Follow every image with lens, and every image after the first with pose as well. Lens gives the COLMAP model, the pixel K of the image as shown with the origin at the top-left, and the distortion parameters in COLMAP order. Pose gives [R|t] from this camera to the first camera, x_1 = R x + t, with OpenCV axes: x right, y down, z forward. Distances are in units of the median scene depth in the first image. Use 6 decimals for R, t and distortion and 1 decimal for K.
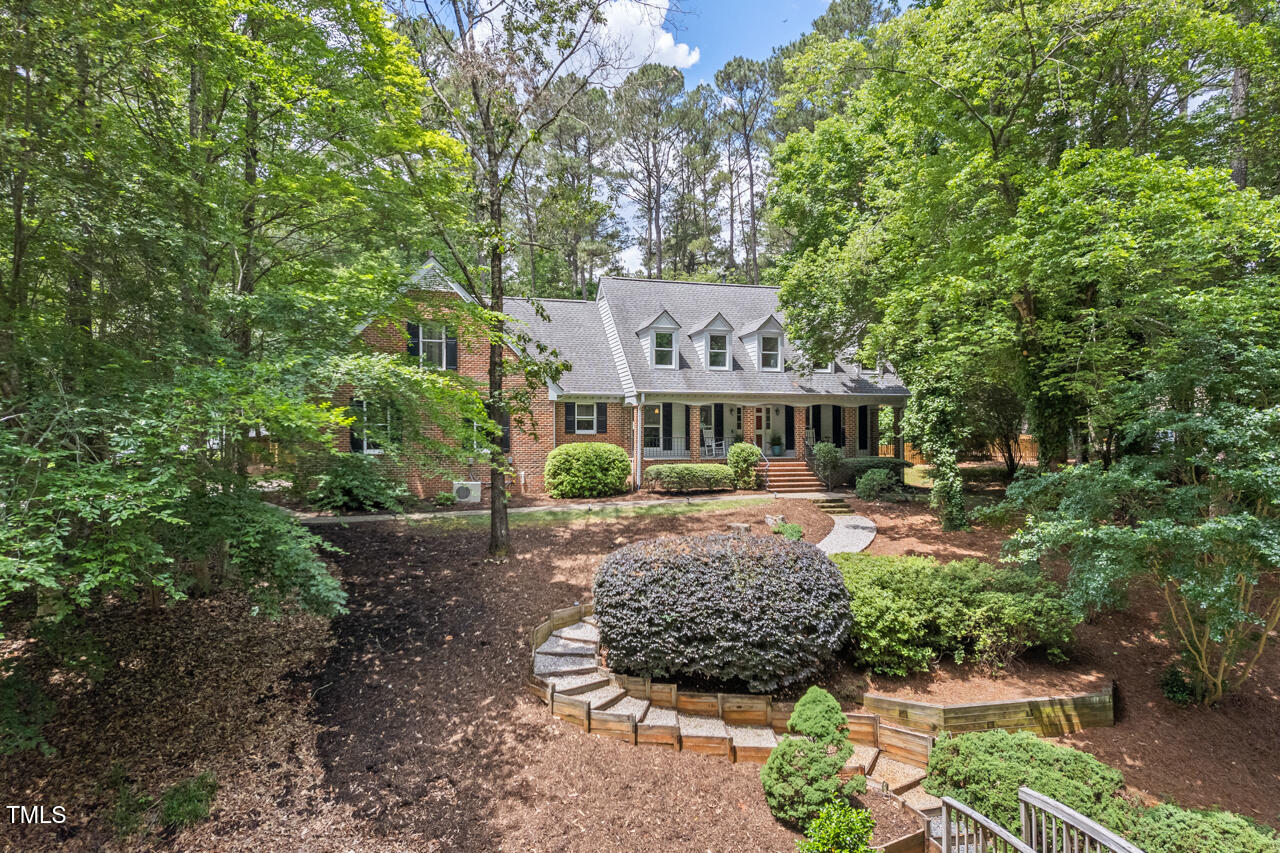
lens RADIAL K [[809.8, 0, 637.6], [0, 809.8, 429.5], [0, 0, 1]] dist [-0.008802, -0.007402]
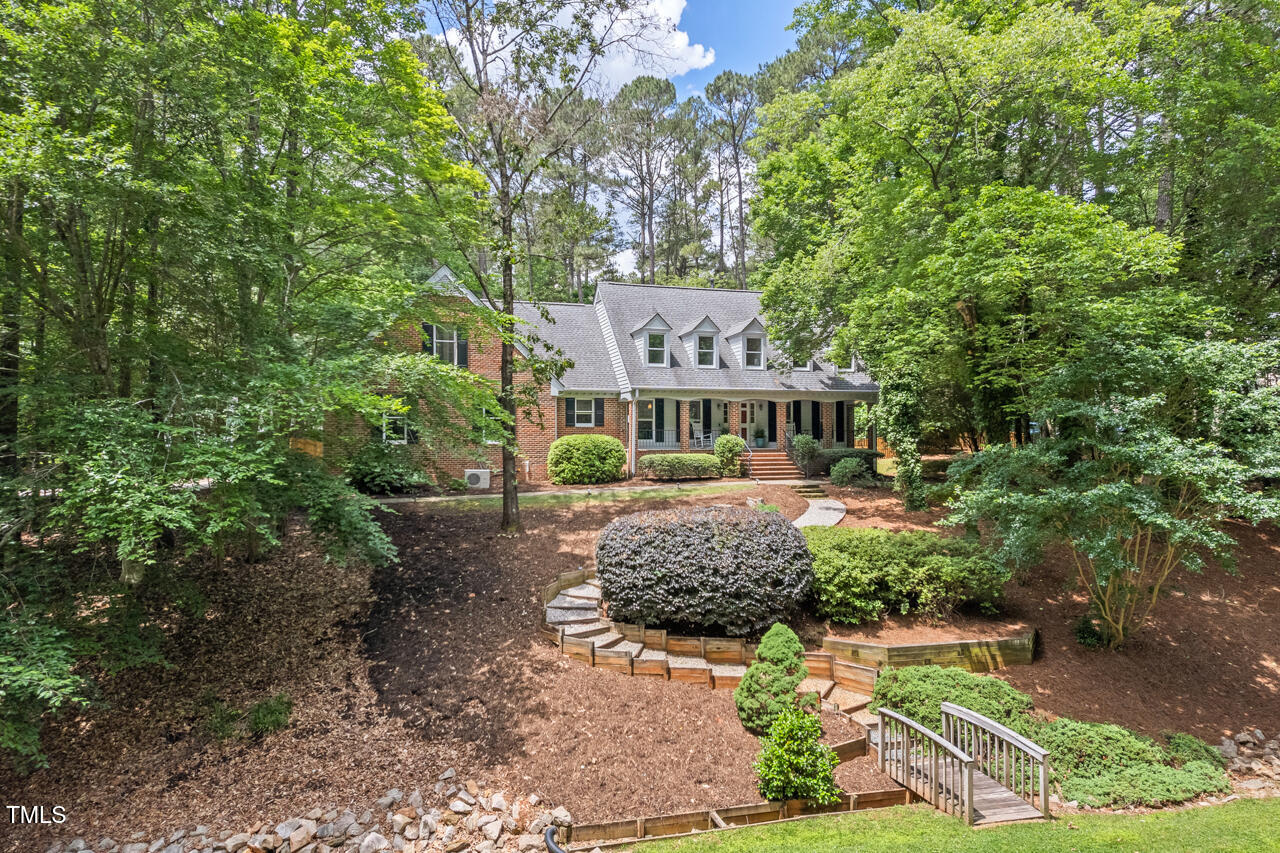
lens RADIAL K [[809.8, 0, 642.8], [0, 809.8, 425.4], [0, 0, 1]] dist [-0.008802, -0.007402]
pose [[0.999894, -0.000558, 0.014536, -0.003300], [0.000625, 0.999989, -0.004646, 0.018662], [-0.014533, 0.004654, 0.999884, -0.188117]]
